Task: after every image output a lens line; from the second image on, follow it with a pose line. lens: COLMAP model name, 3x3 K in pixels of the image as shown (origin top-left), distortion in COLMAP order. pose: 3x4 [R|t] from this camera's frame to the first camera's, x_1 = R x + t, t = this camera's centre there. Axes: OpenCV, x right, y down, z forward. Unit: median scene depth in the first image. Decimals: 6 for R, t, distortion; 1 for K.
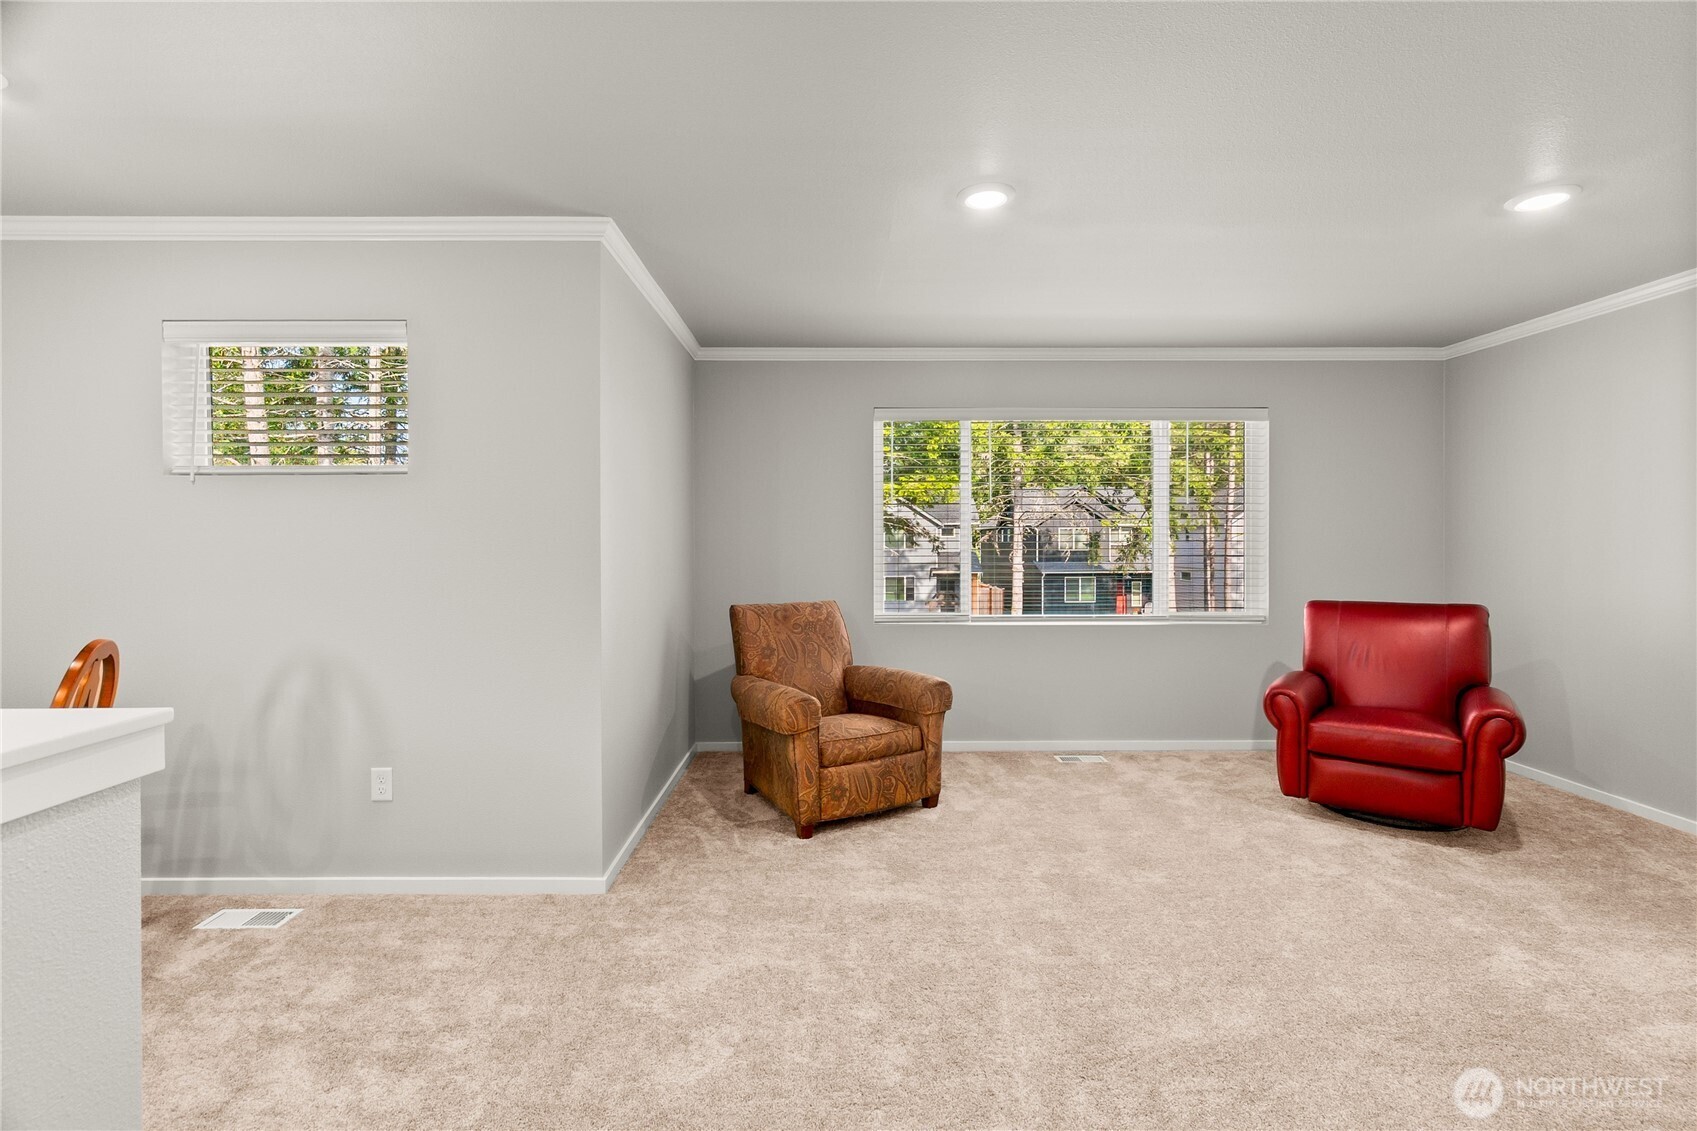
lens RADIAL K [[765.2, 0, 851.2], [0, 765.2, 533.3], [0, 0, 1]] dist [-0.001646, -0.000496]
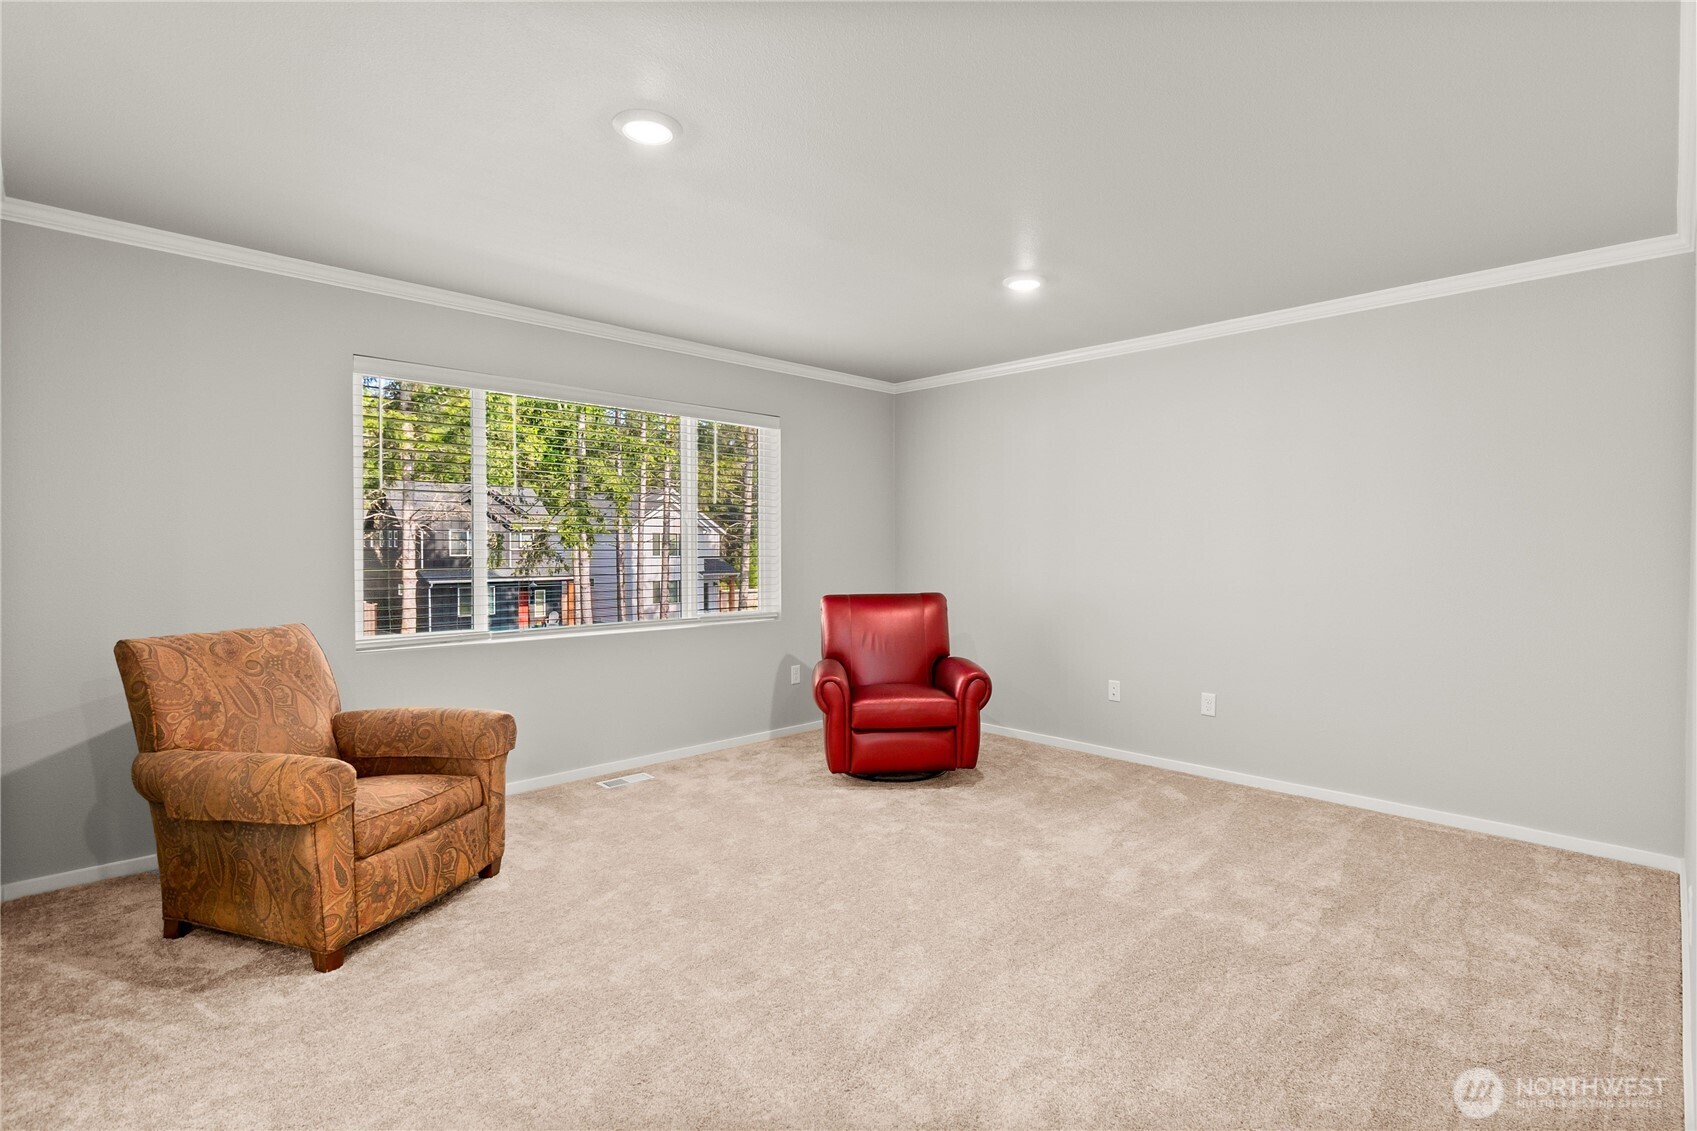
lens RADIAL K [[818.8, 0, 849.3], [0, 818.8, 544.8], [0, 0, 1]] dist [0.000440, 0.001117]
pose [[0.711679, 0.004059, 0.702493, -0.237910], [-0.009816, 0.999943, 0.004166, 0.010604], [-0.702436, -0.009861, 0.711679, 0.151115]]
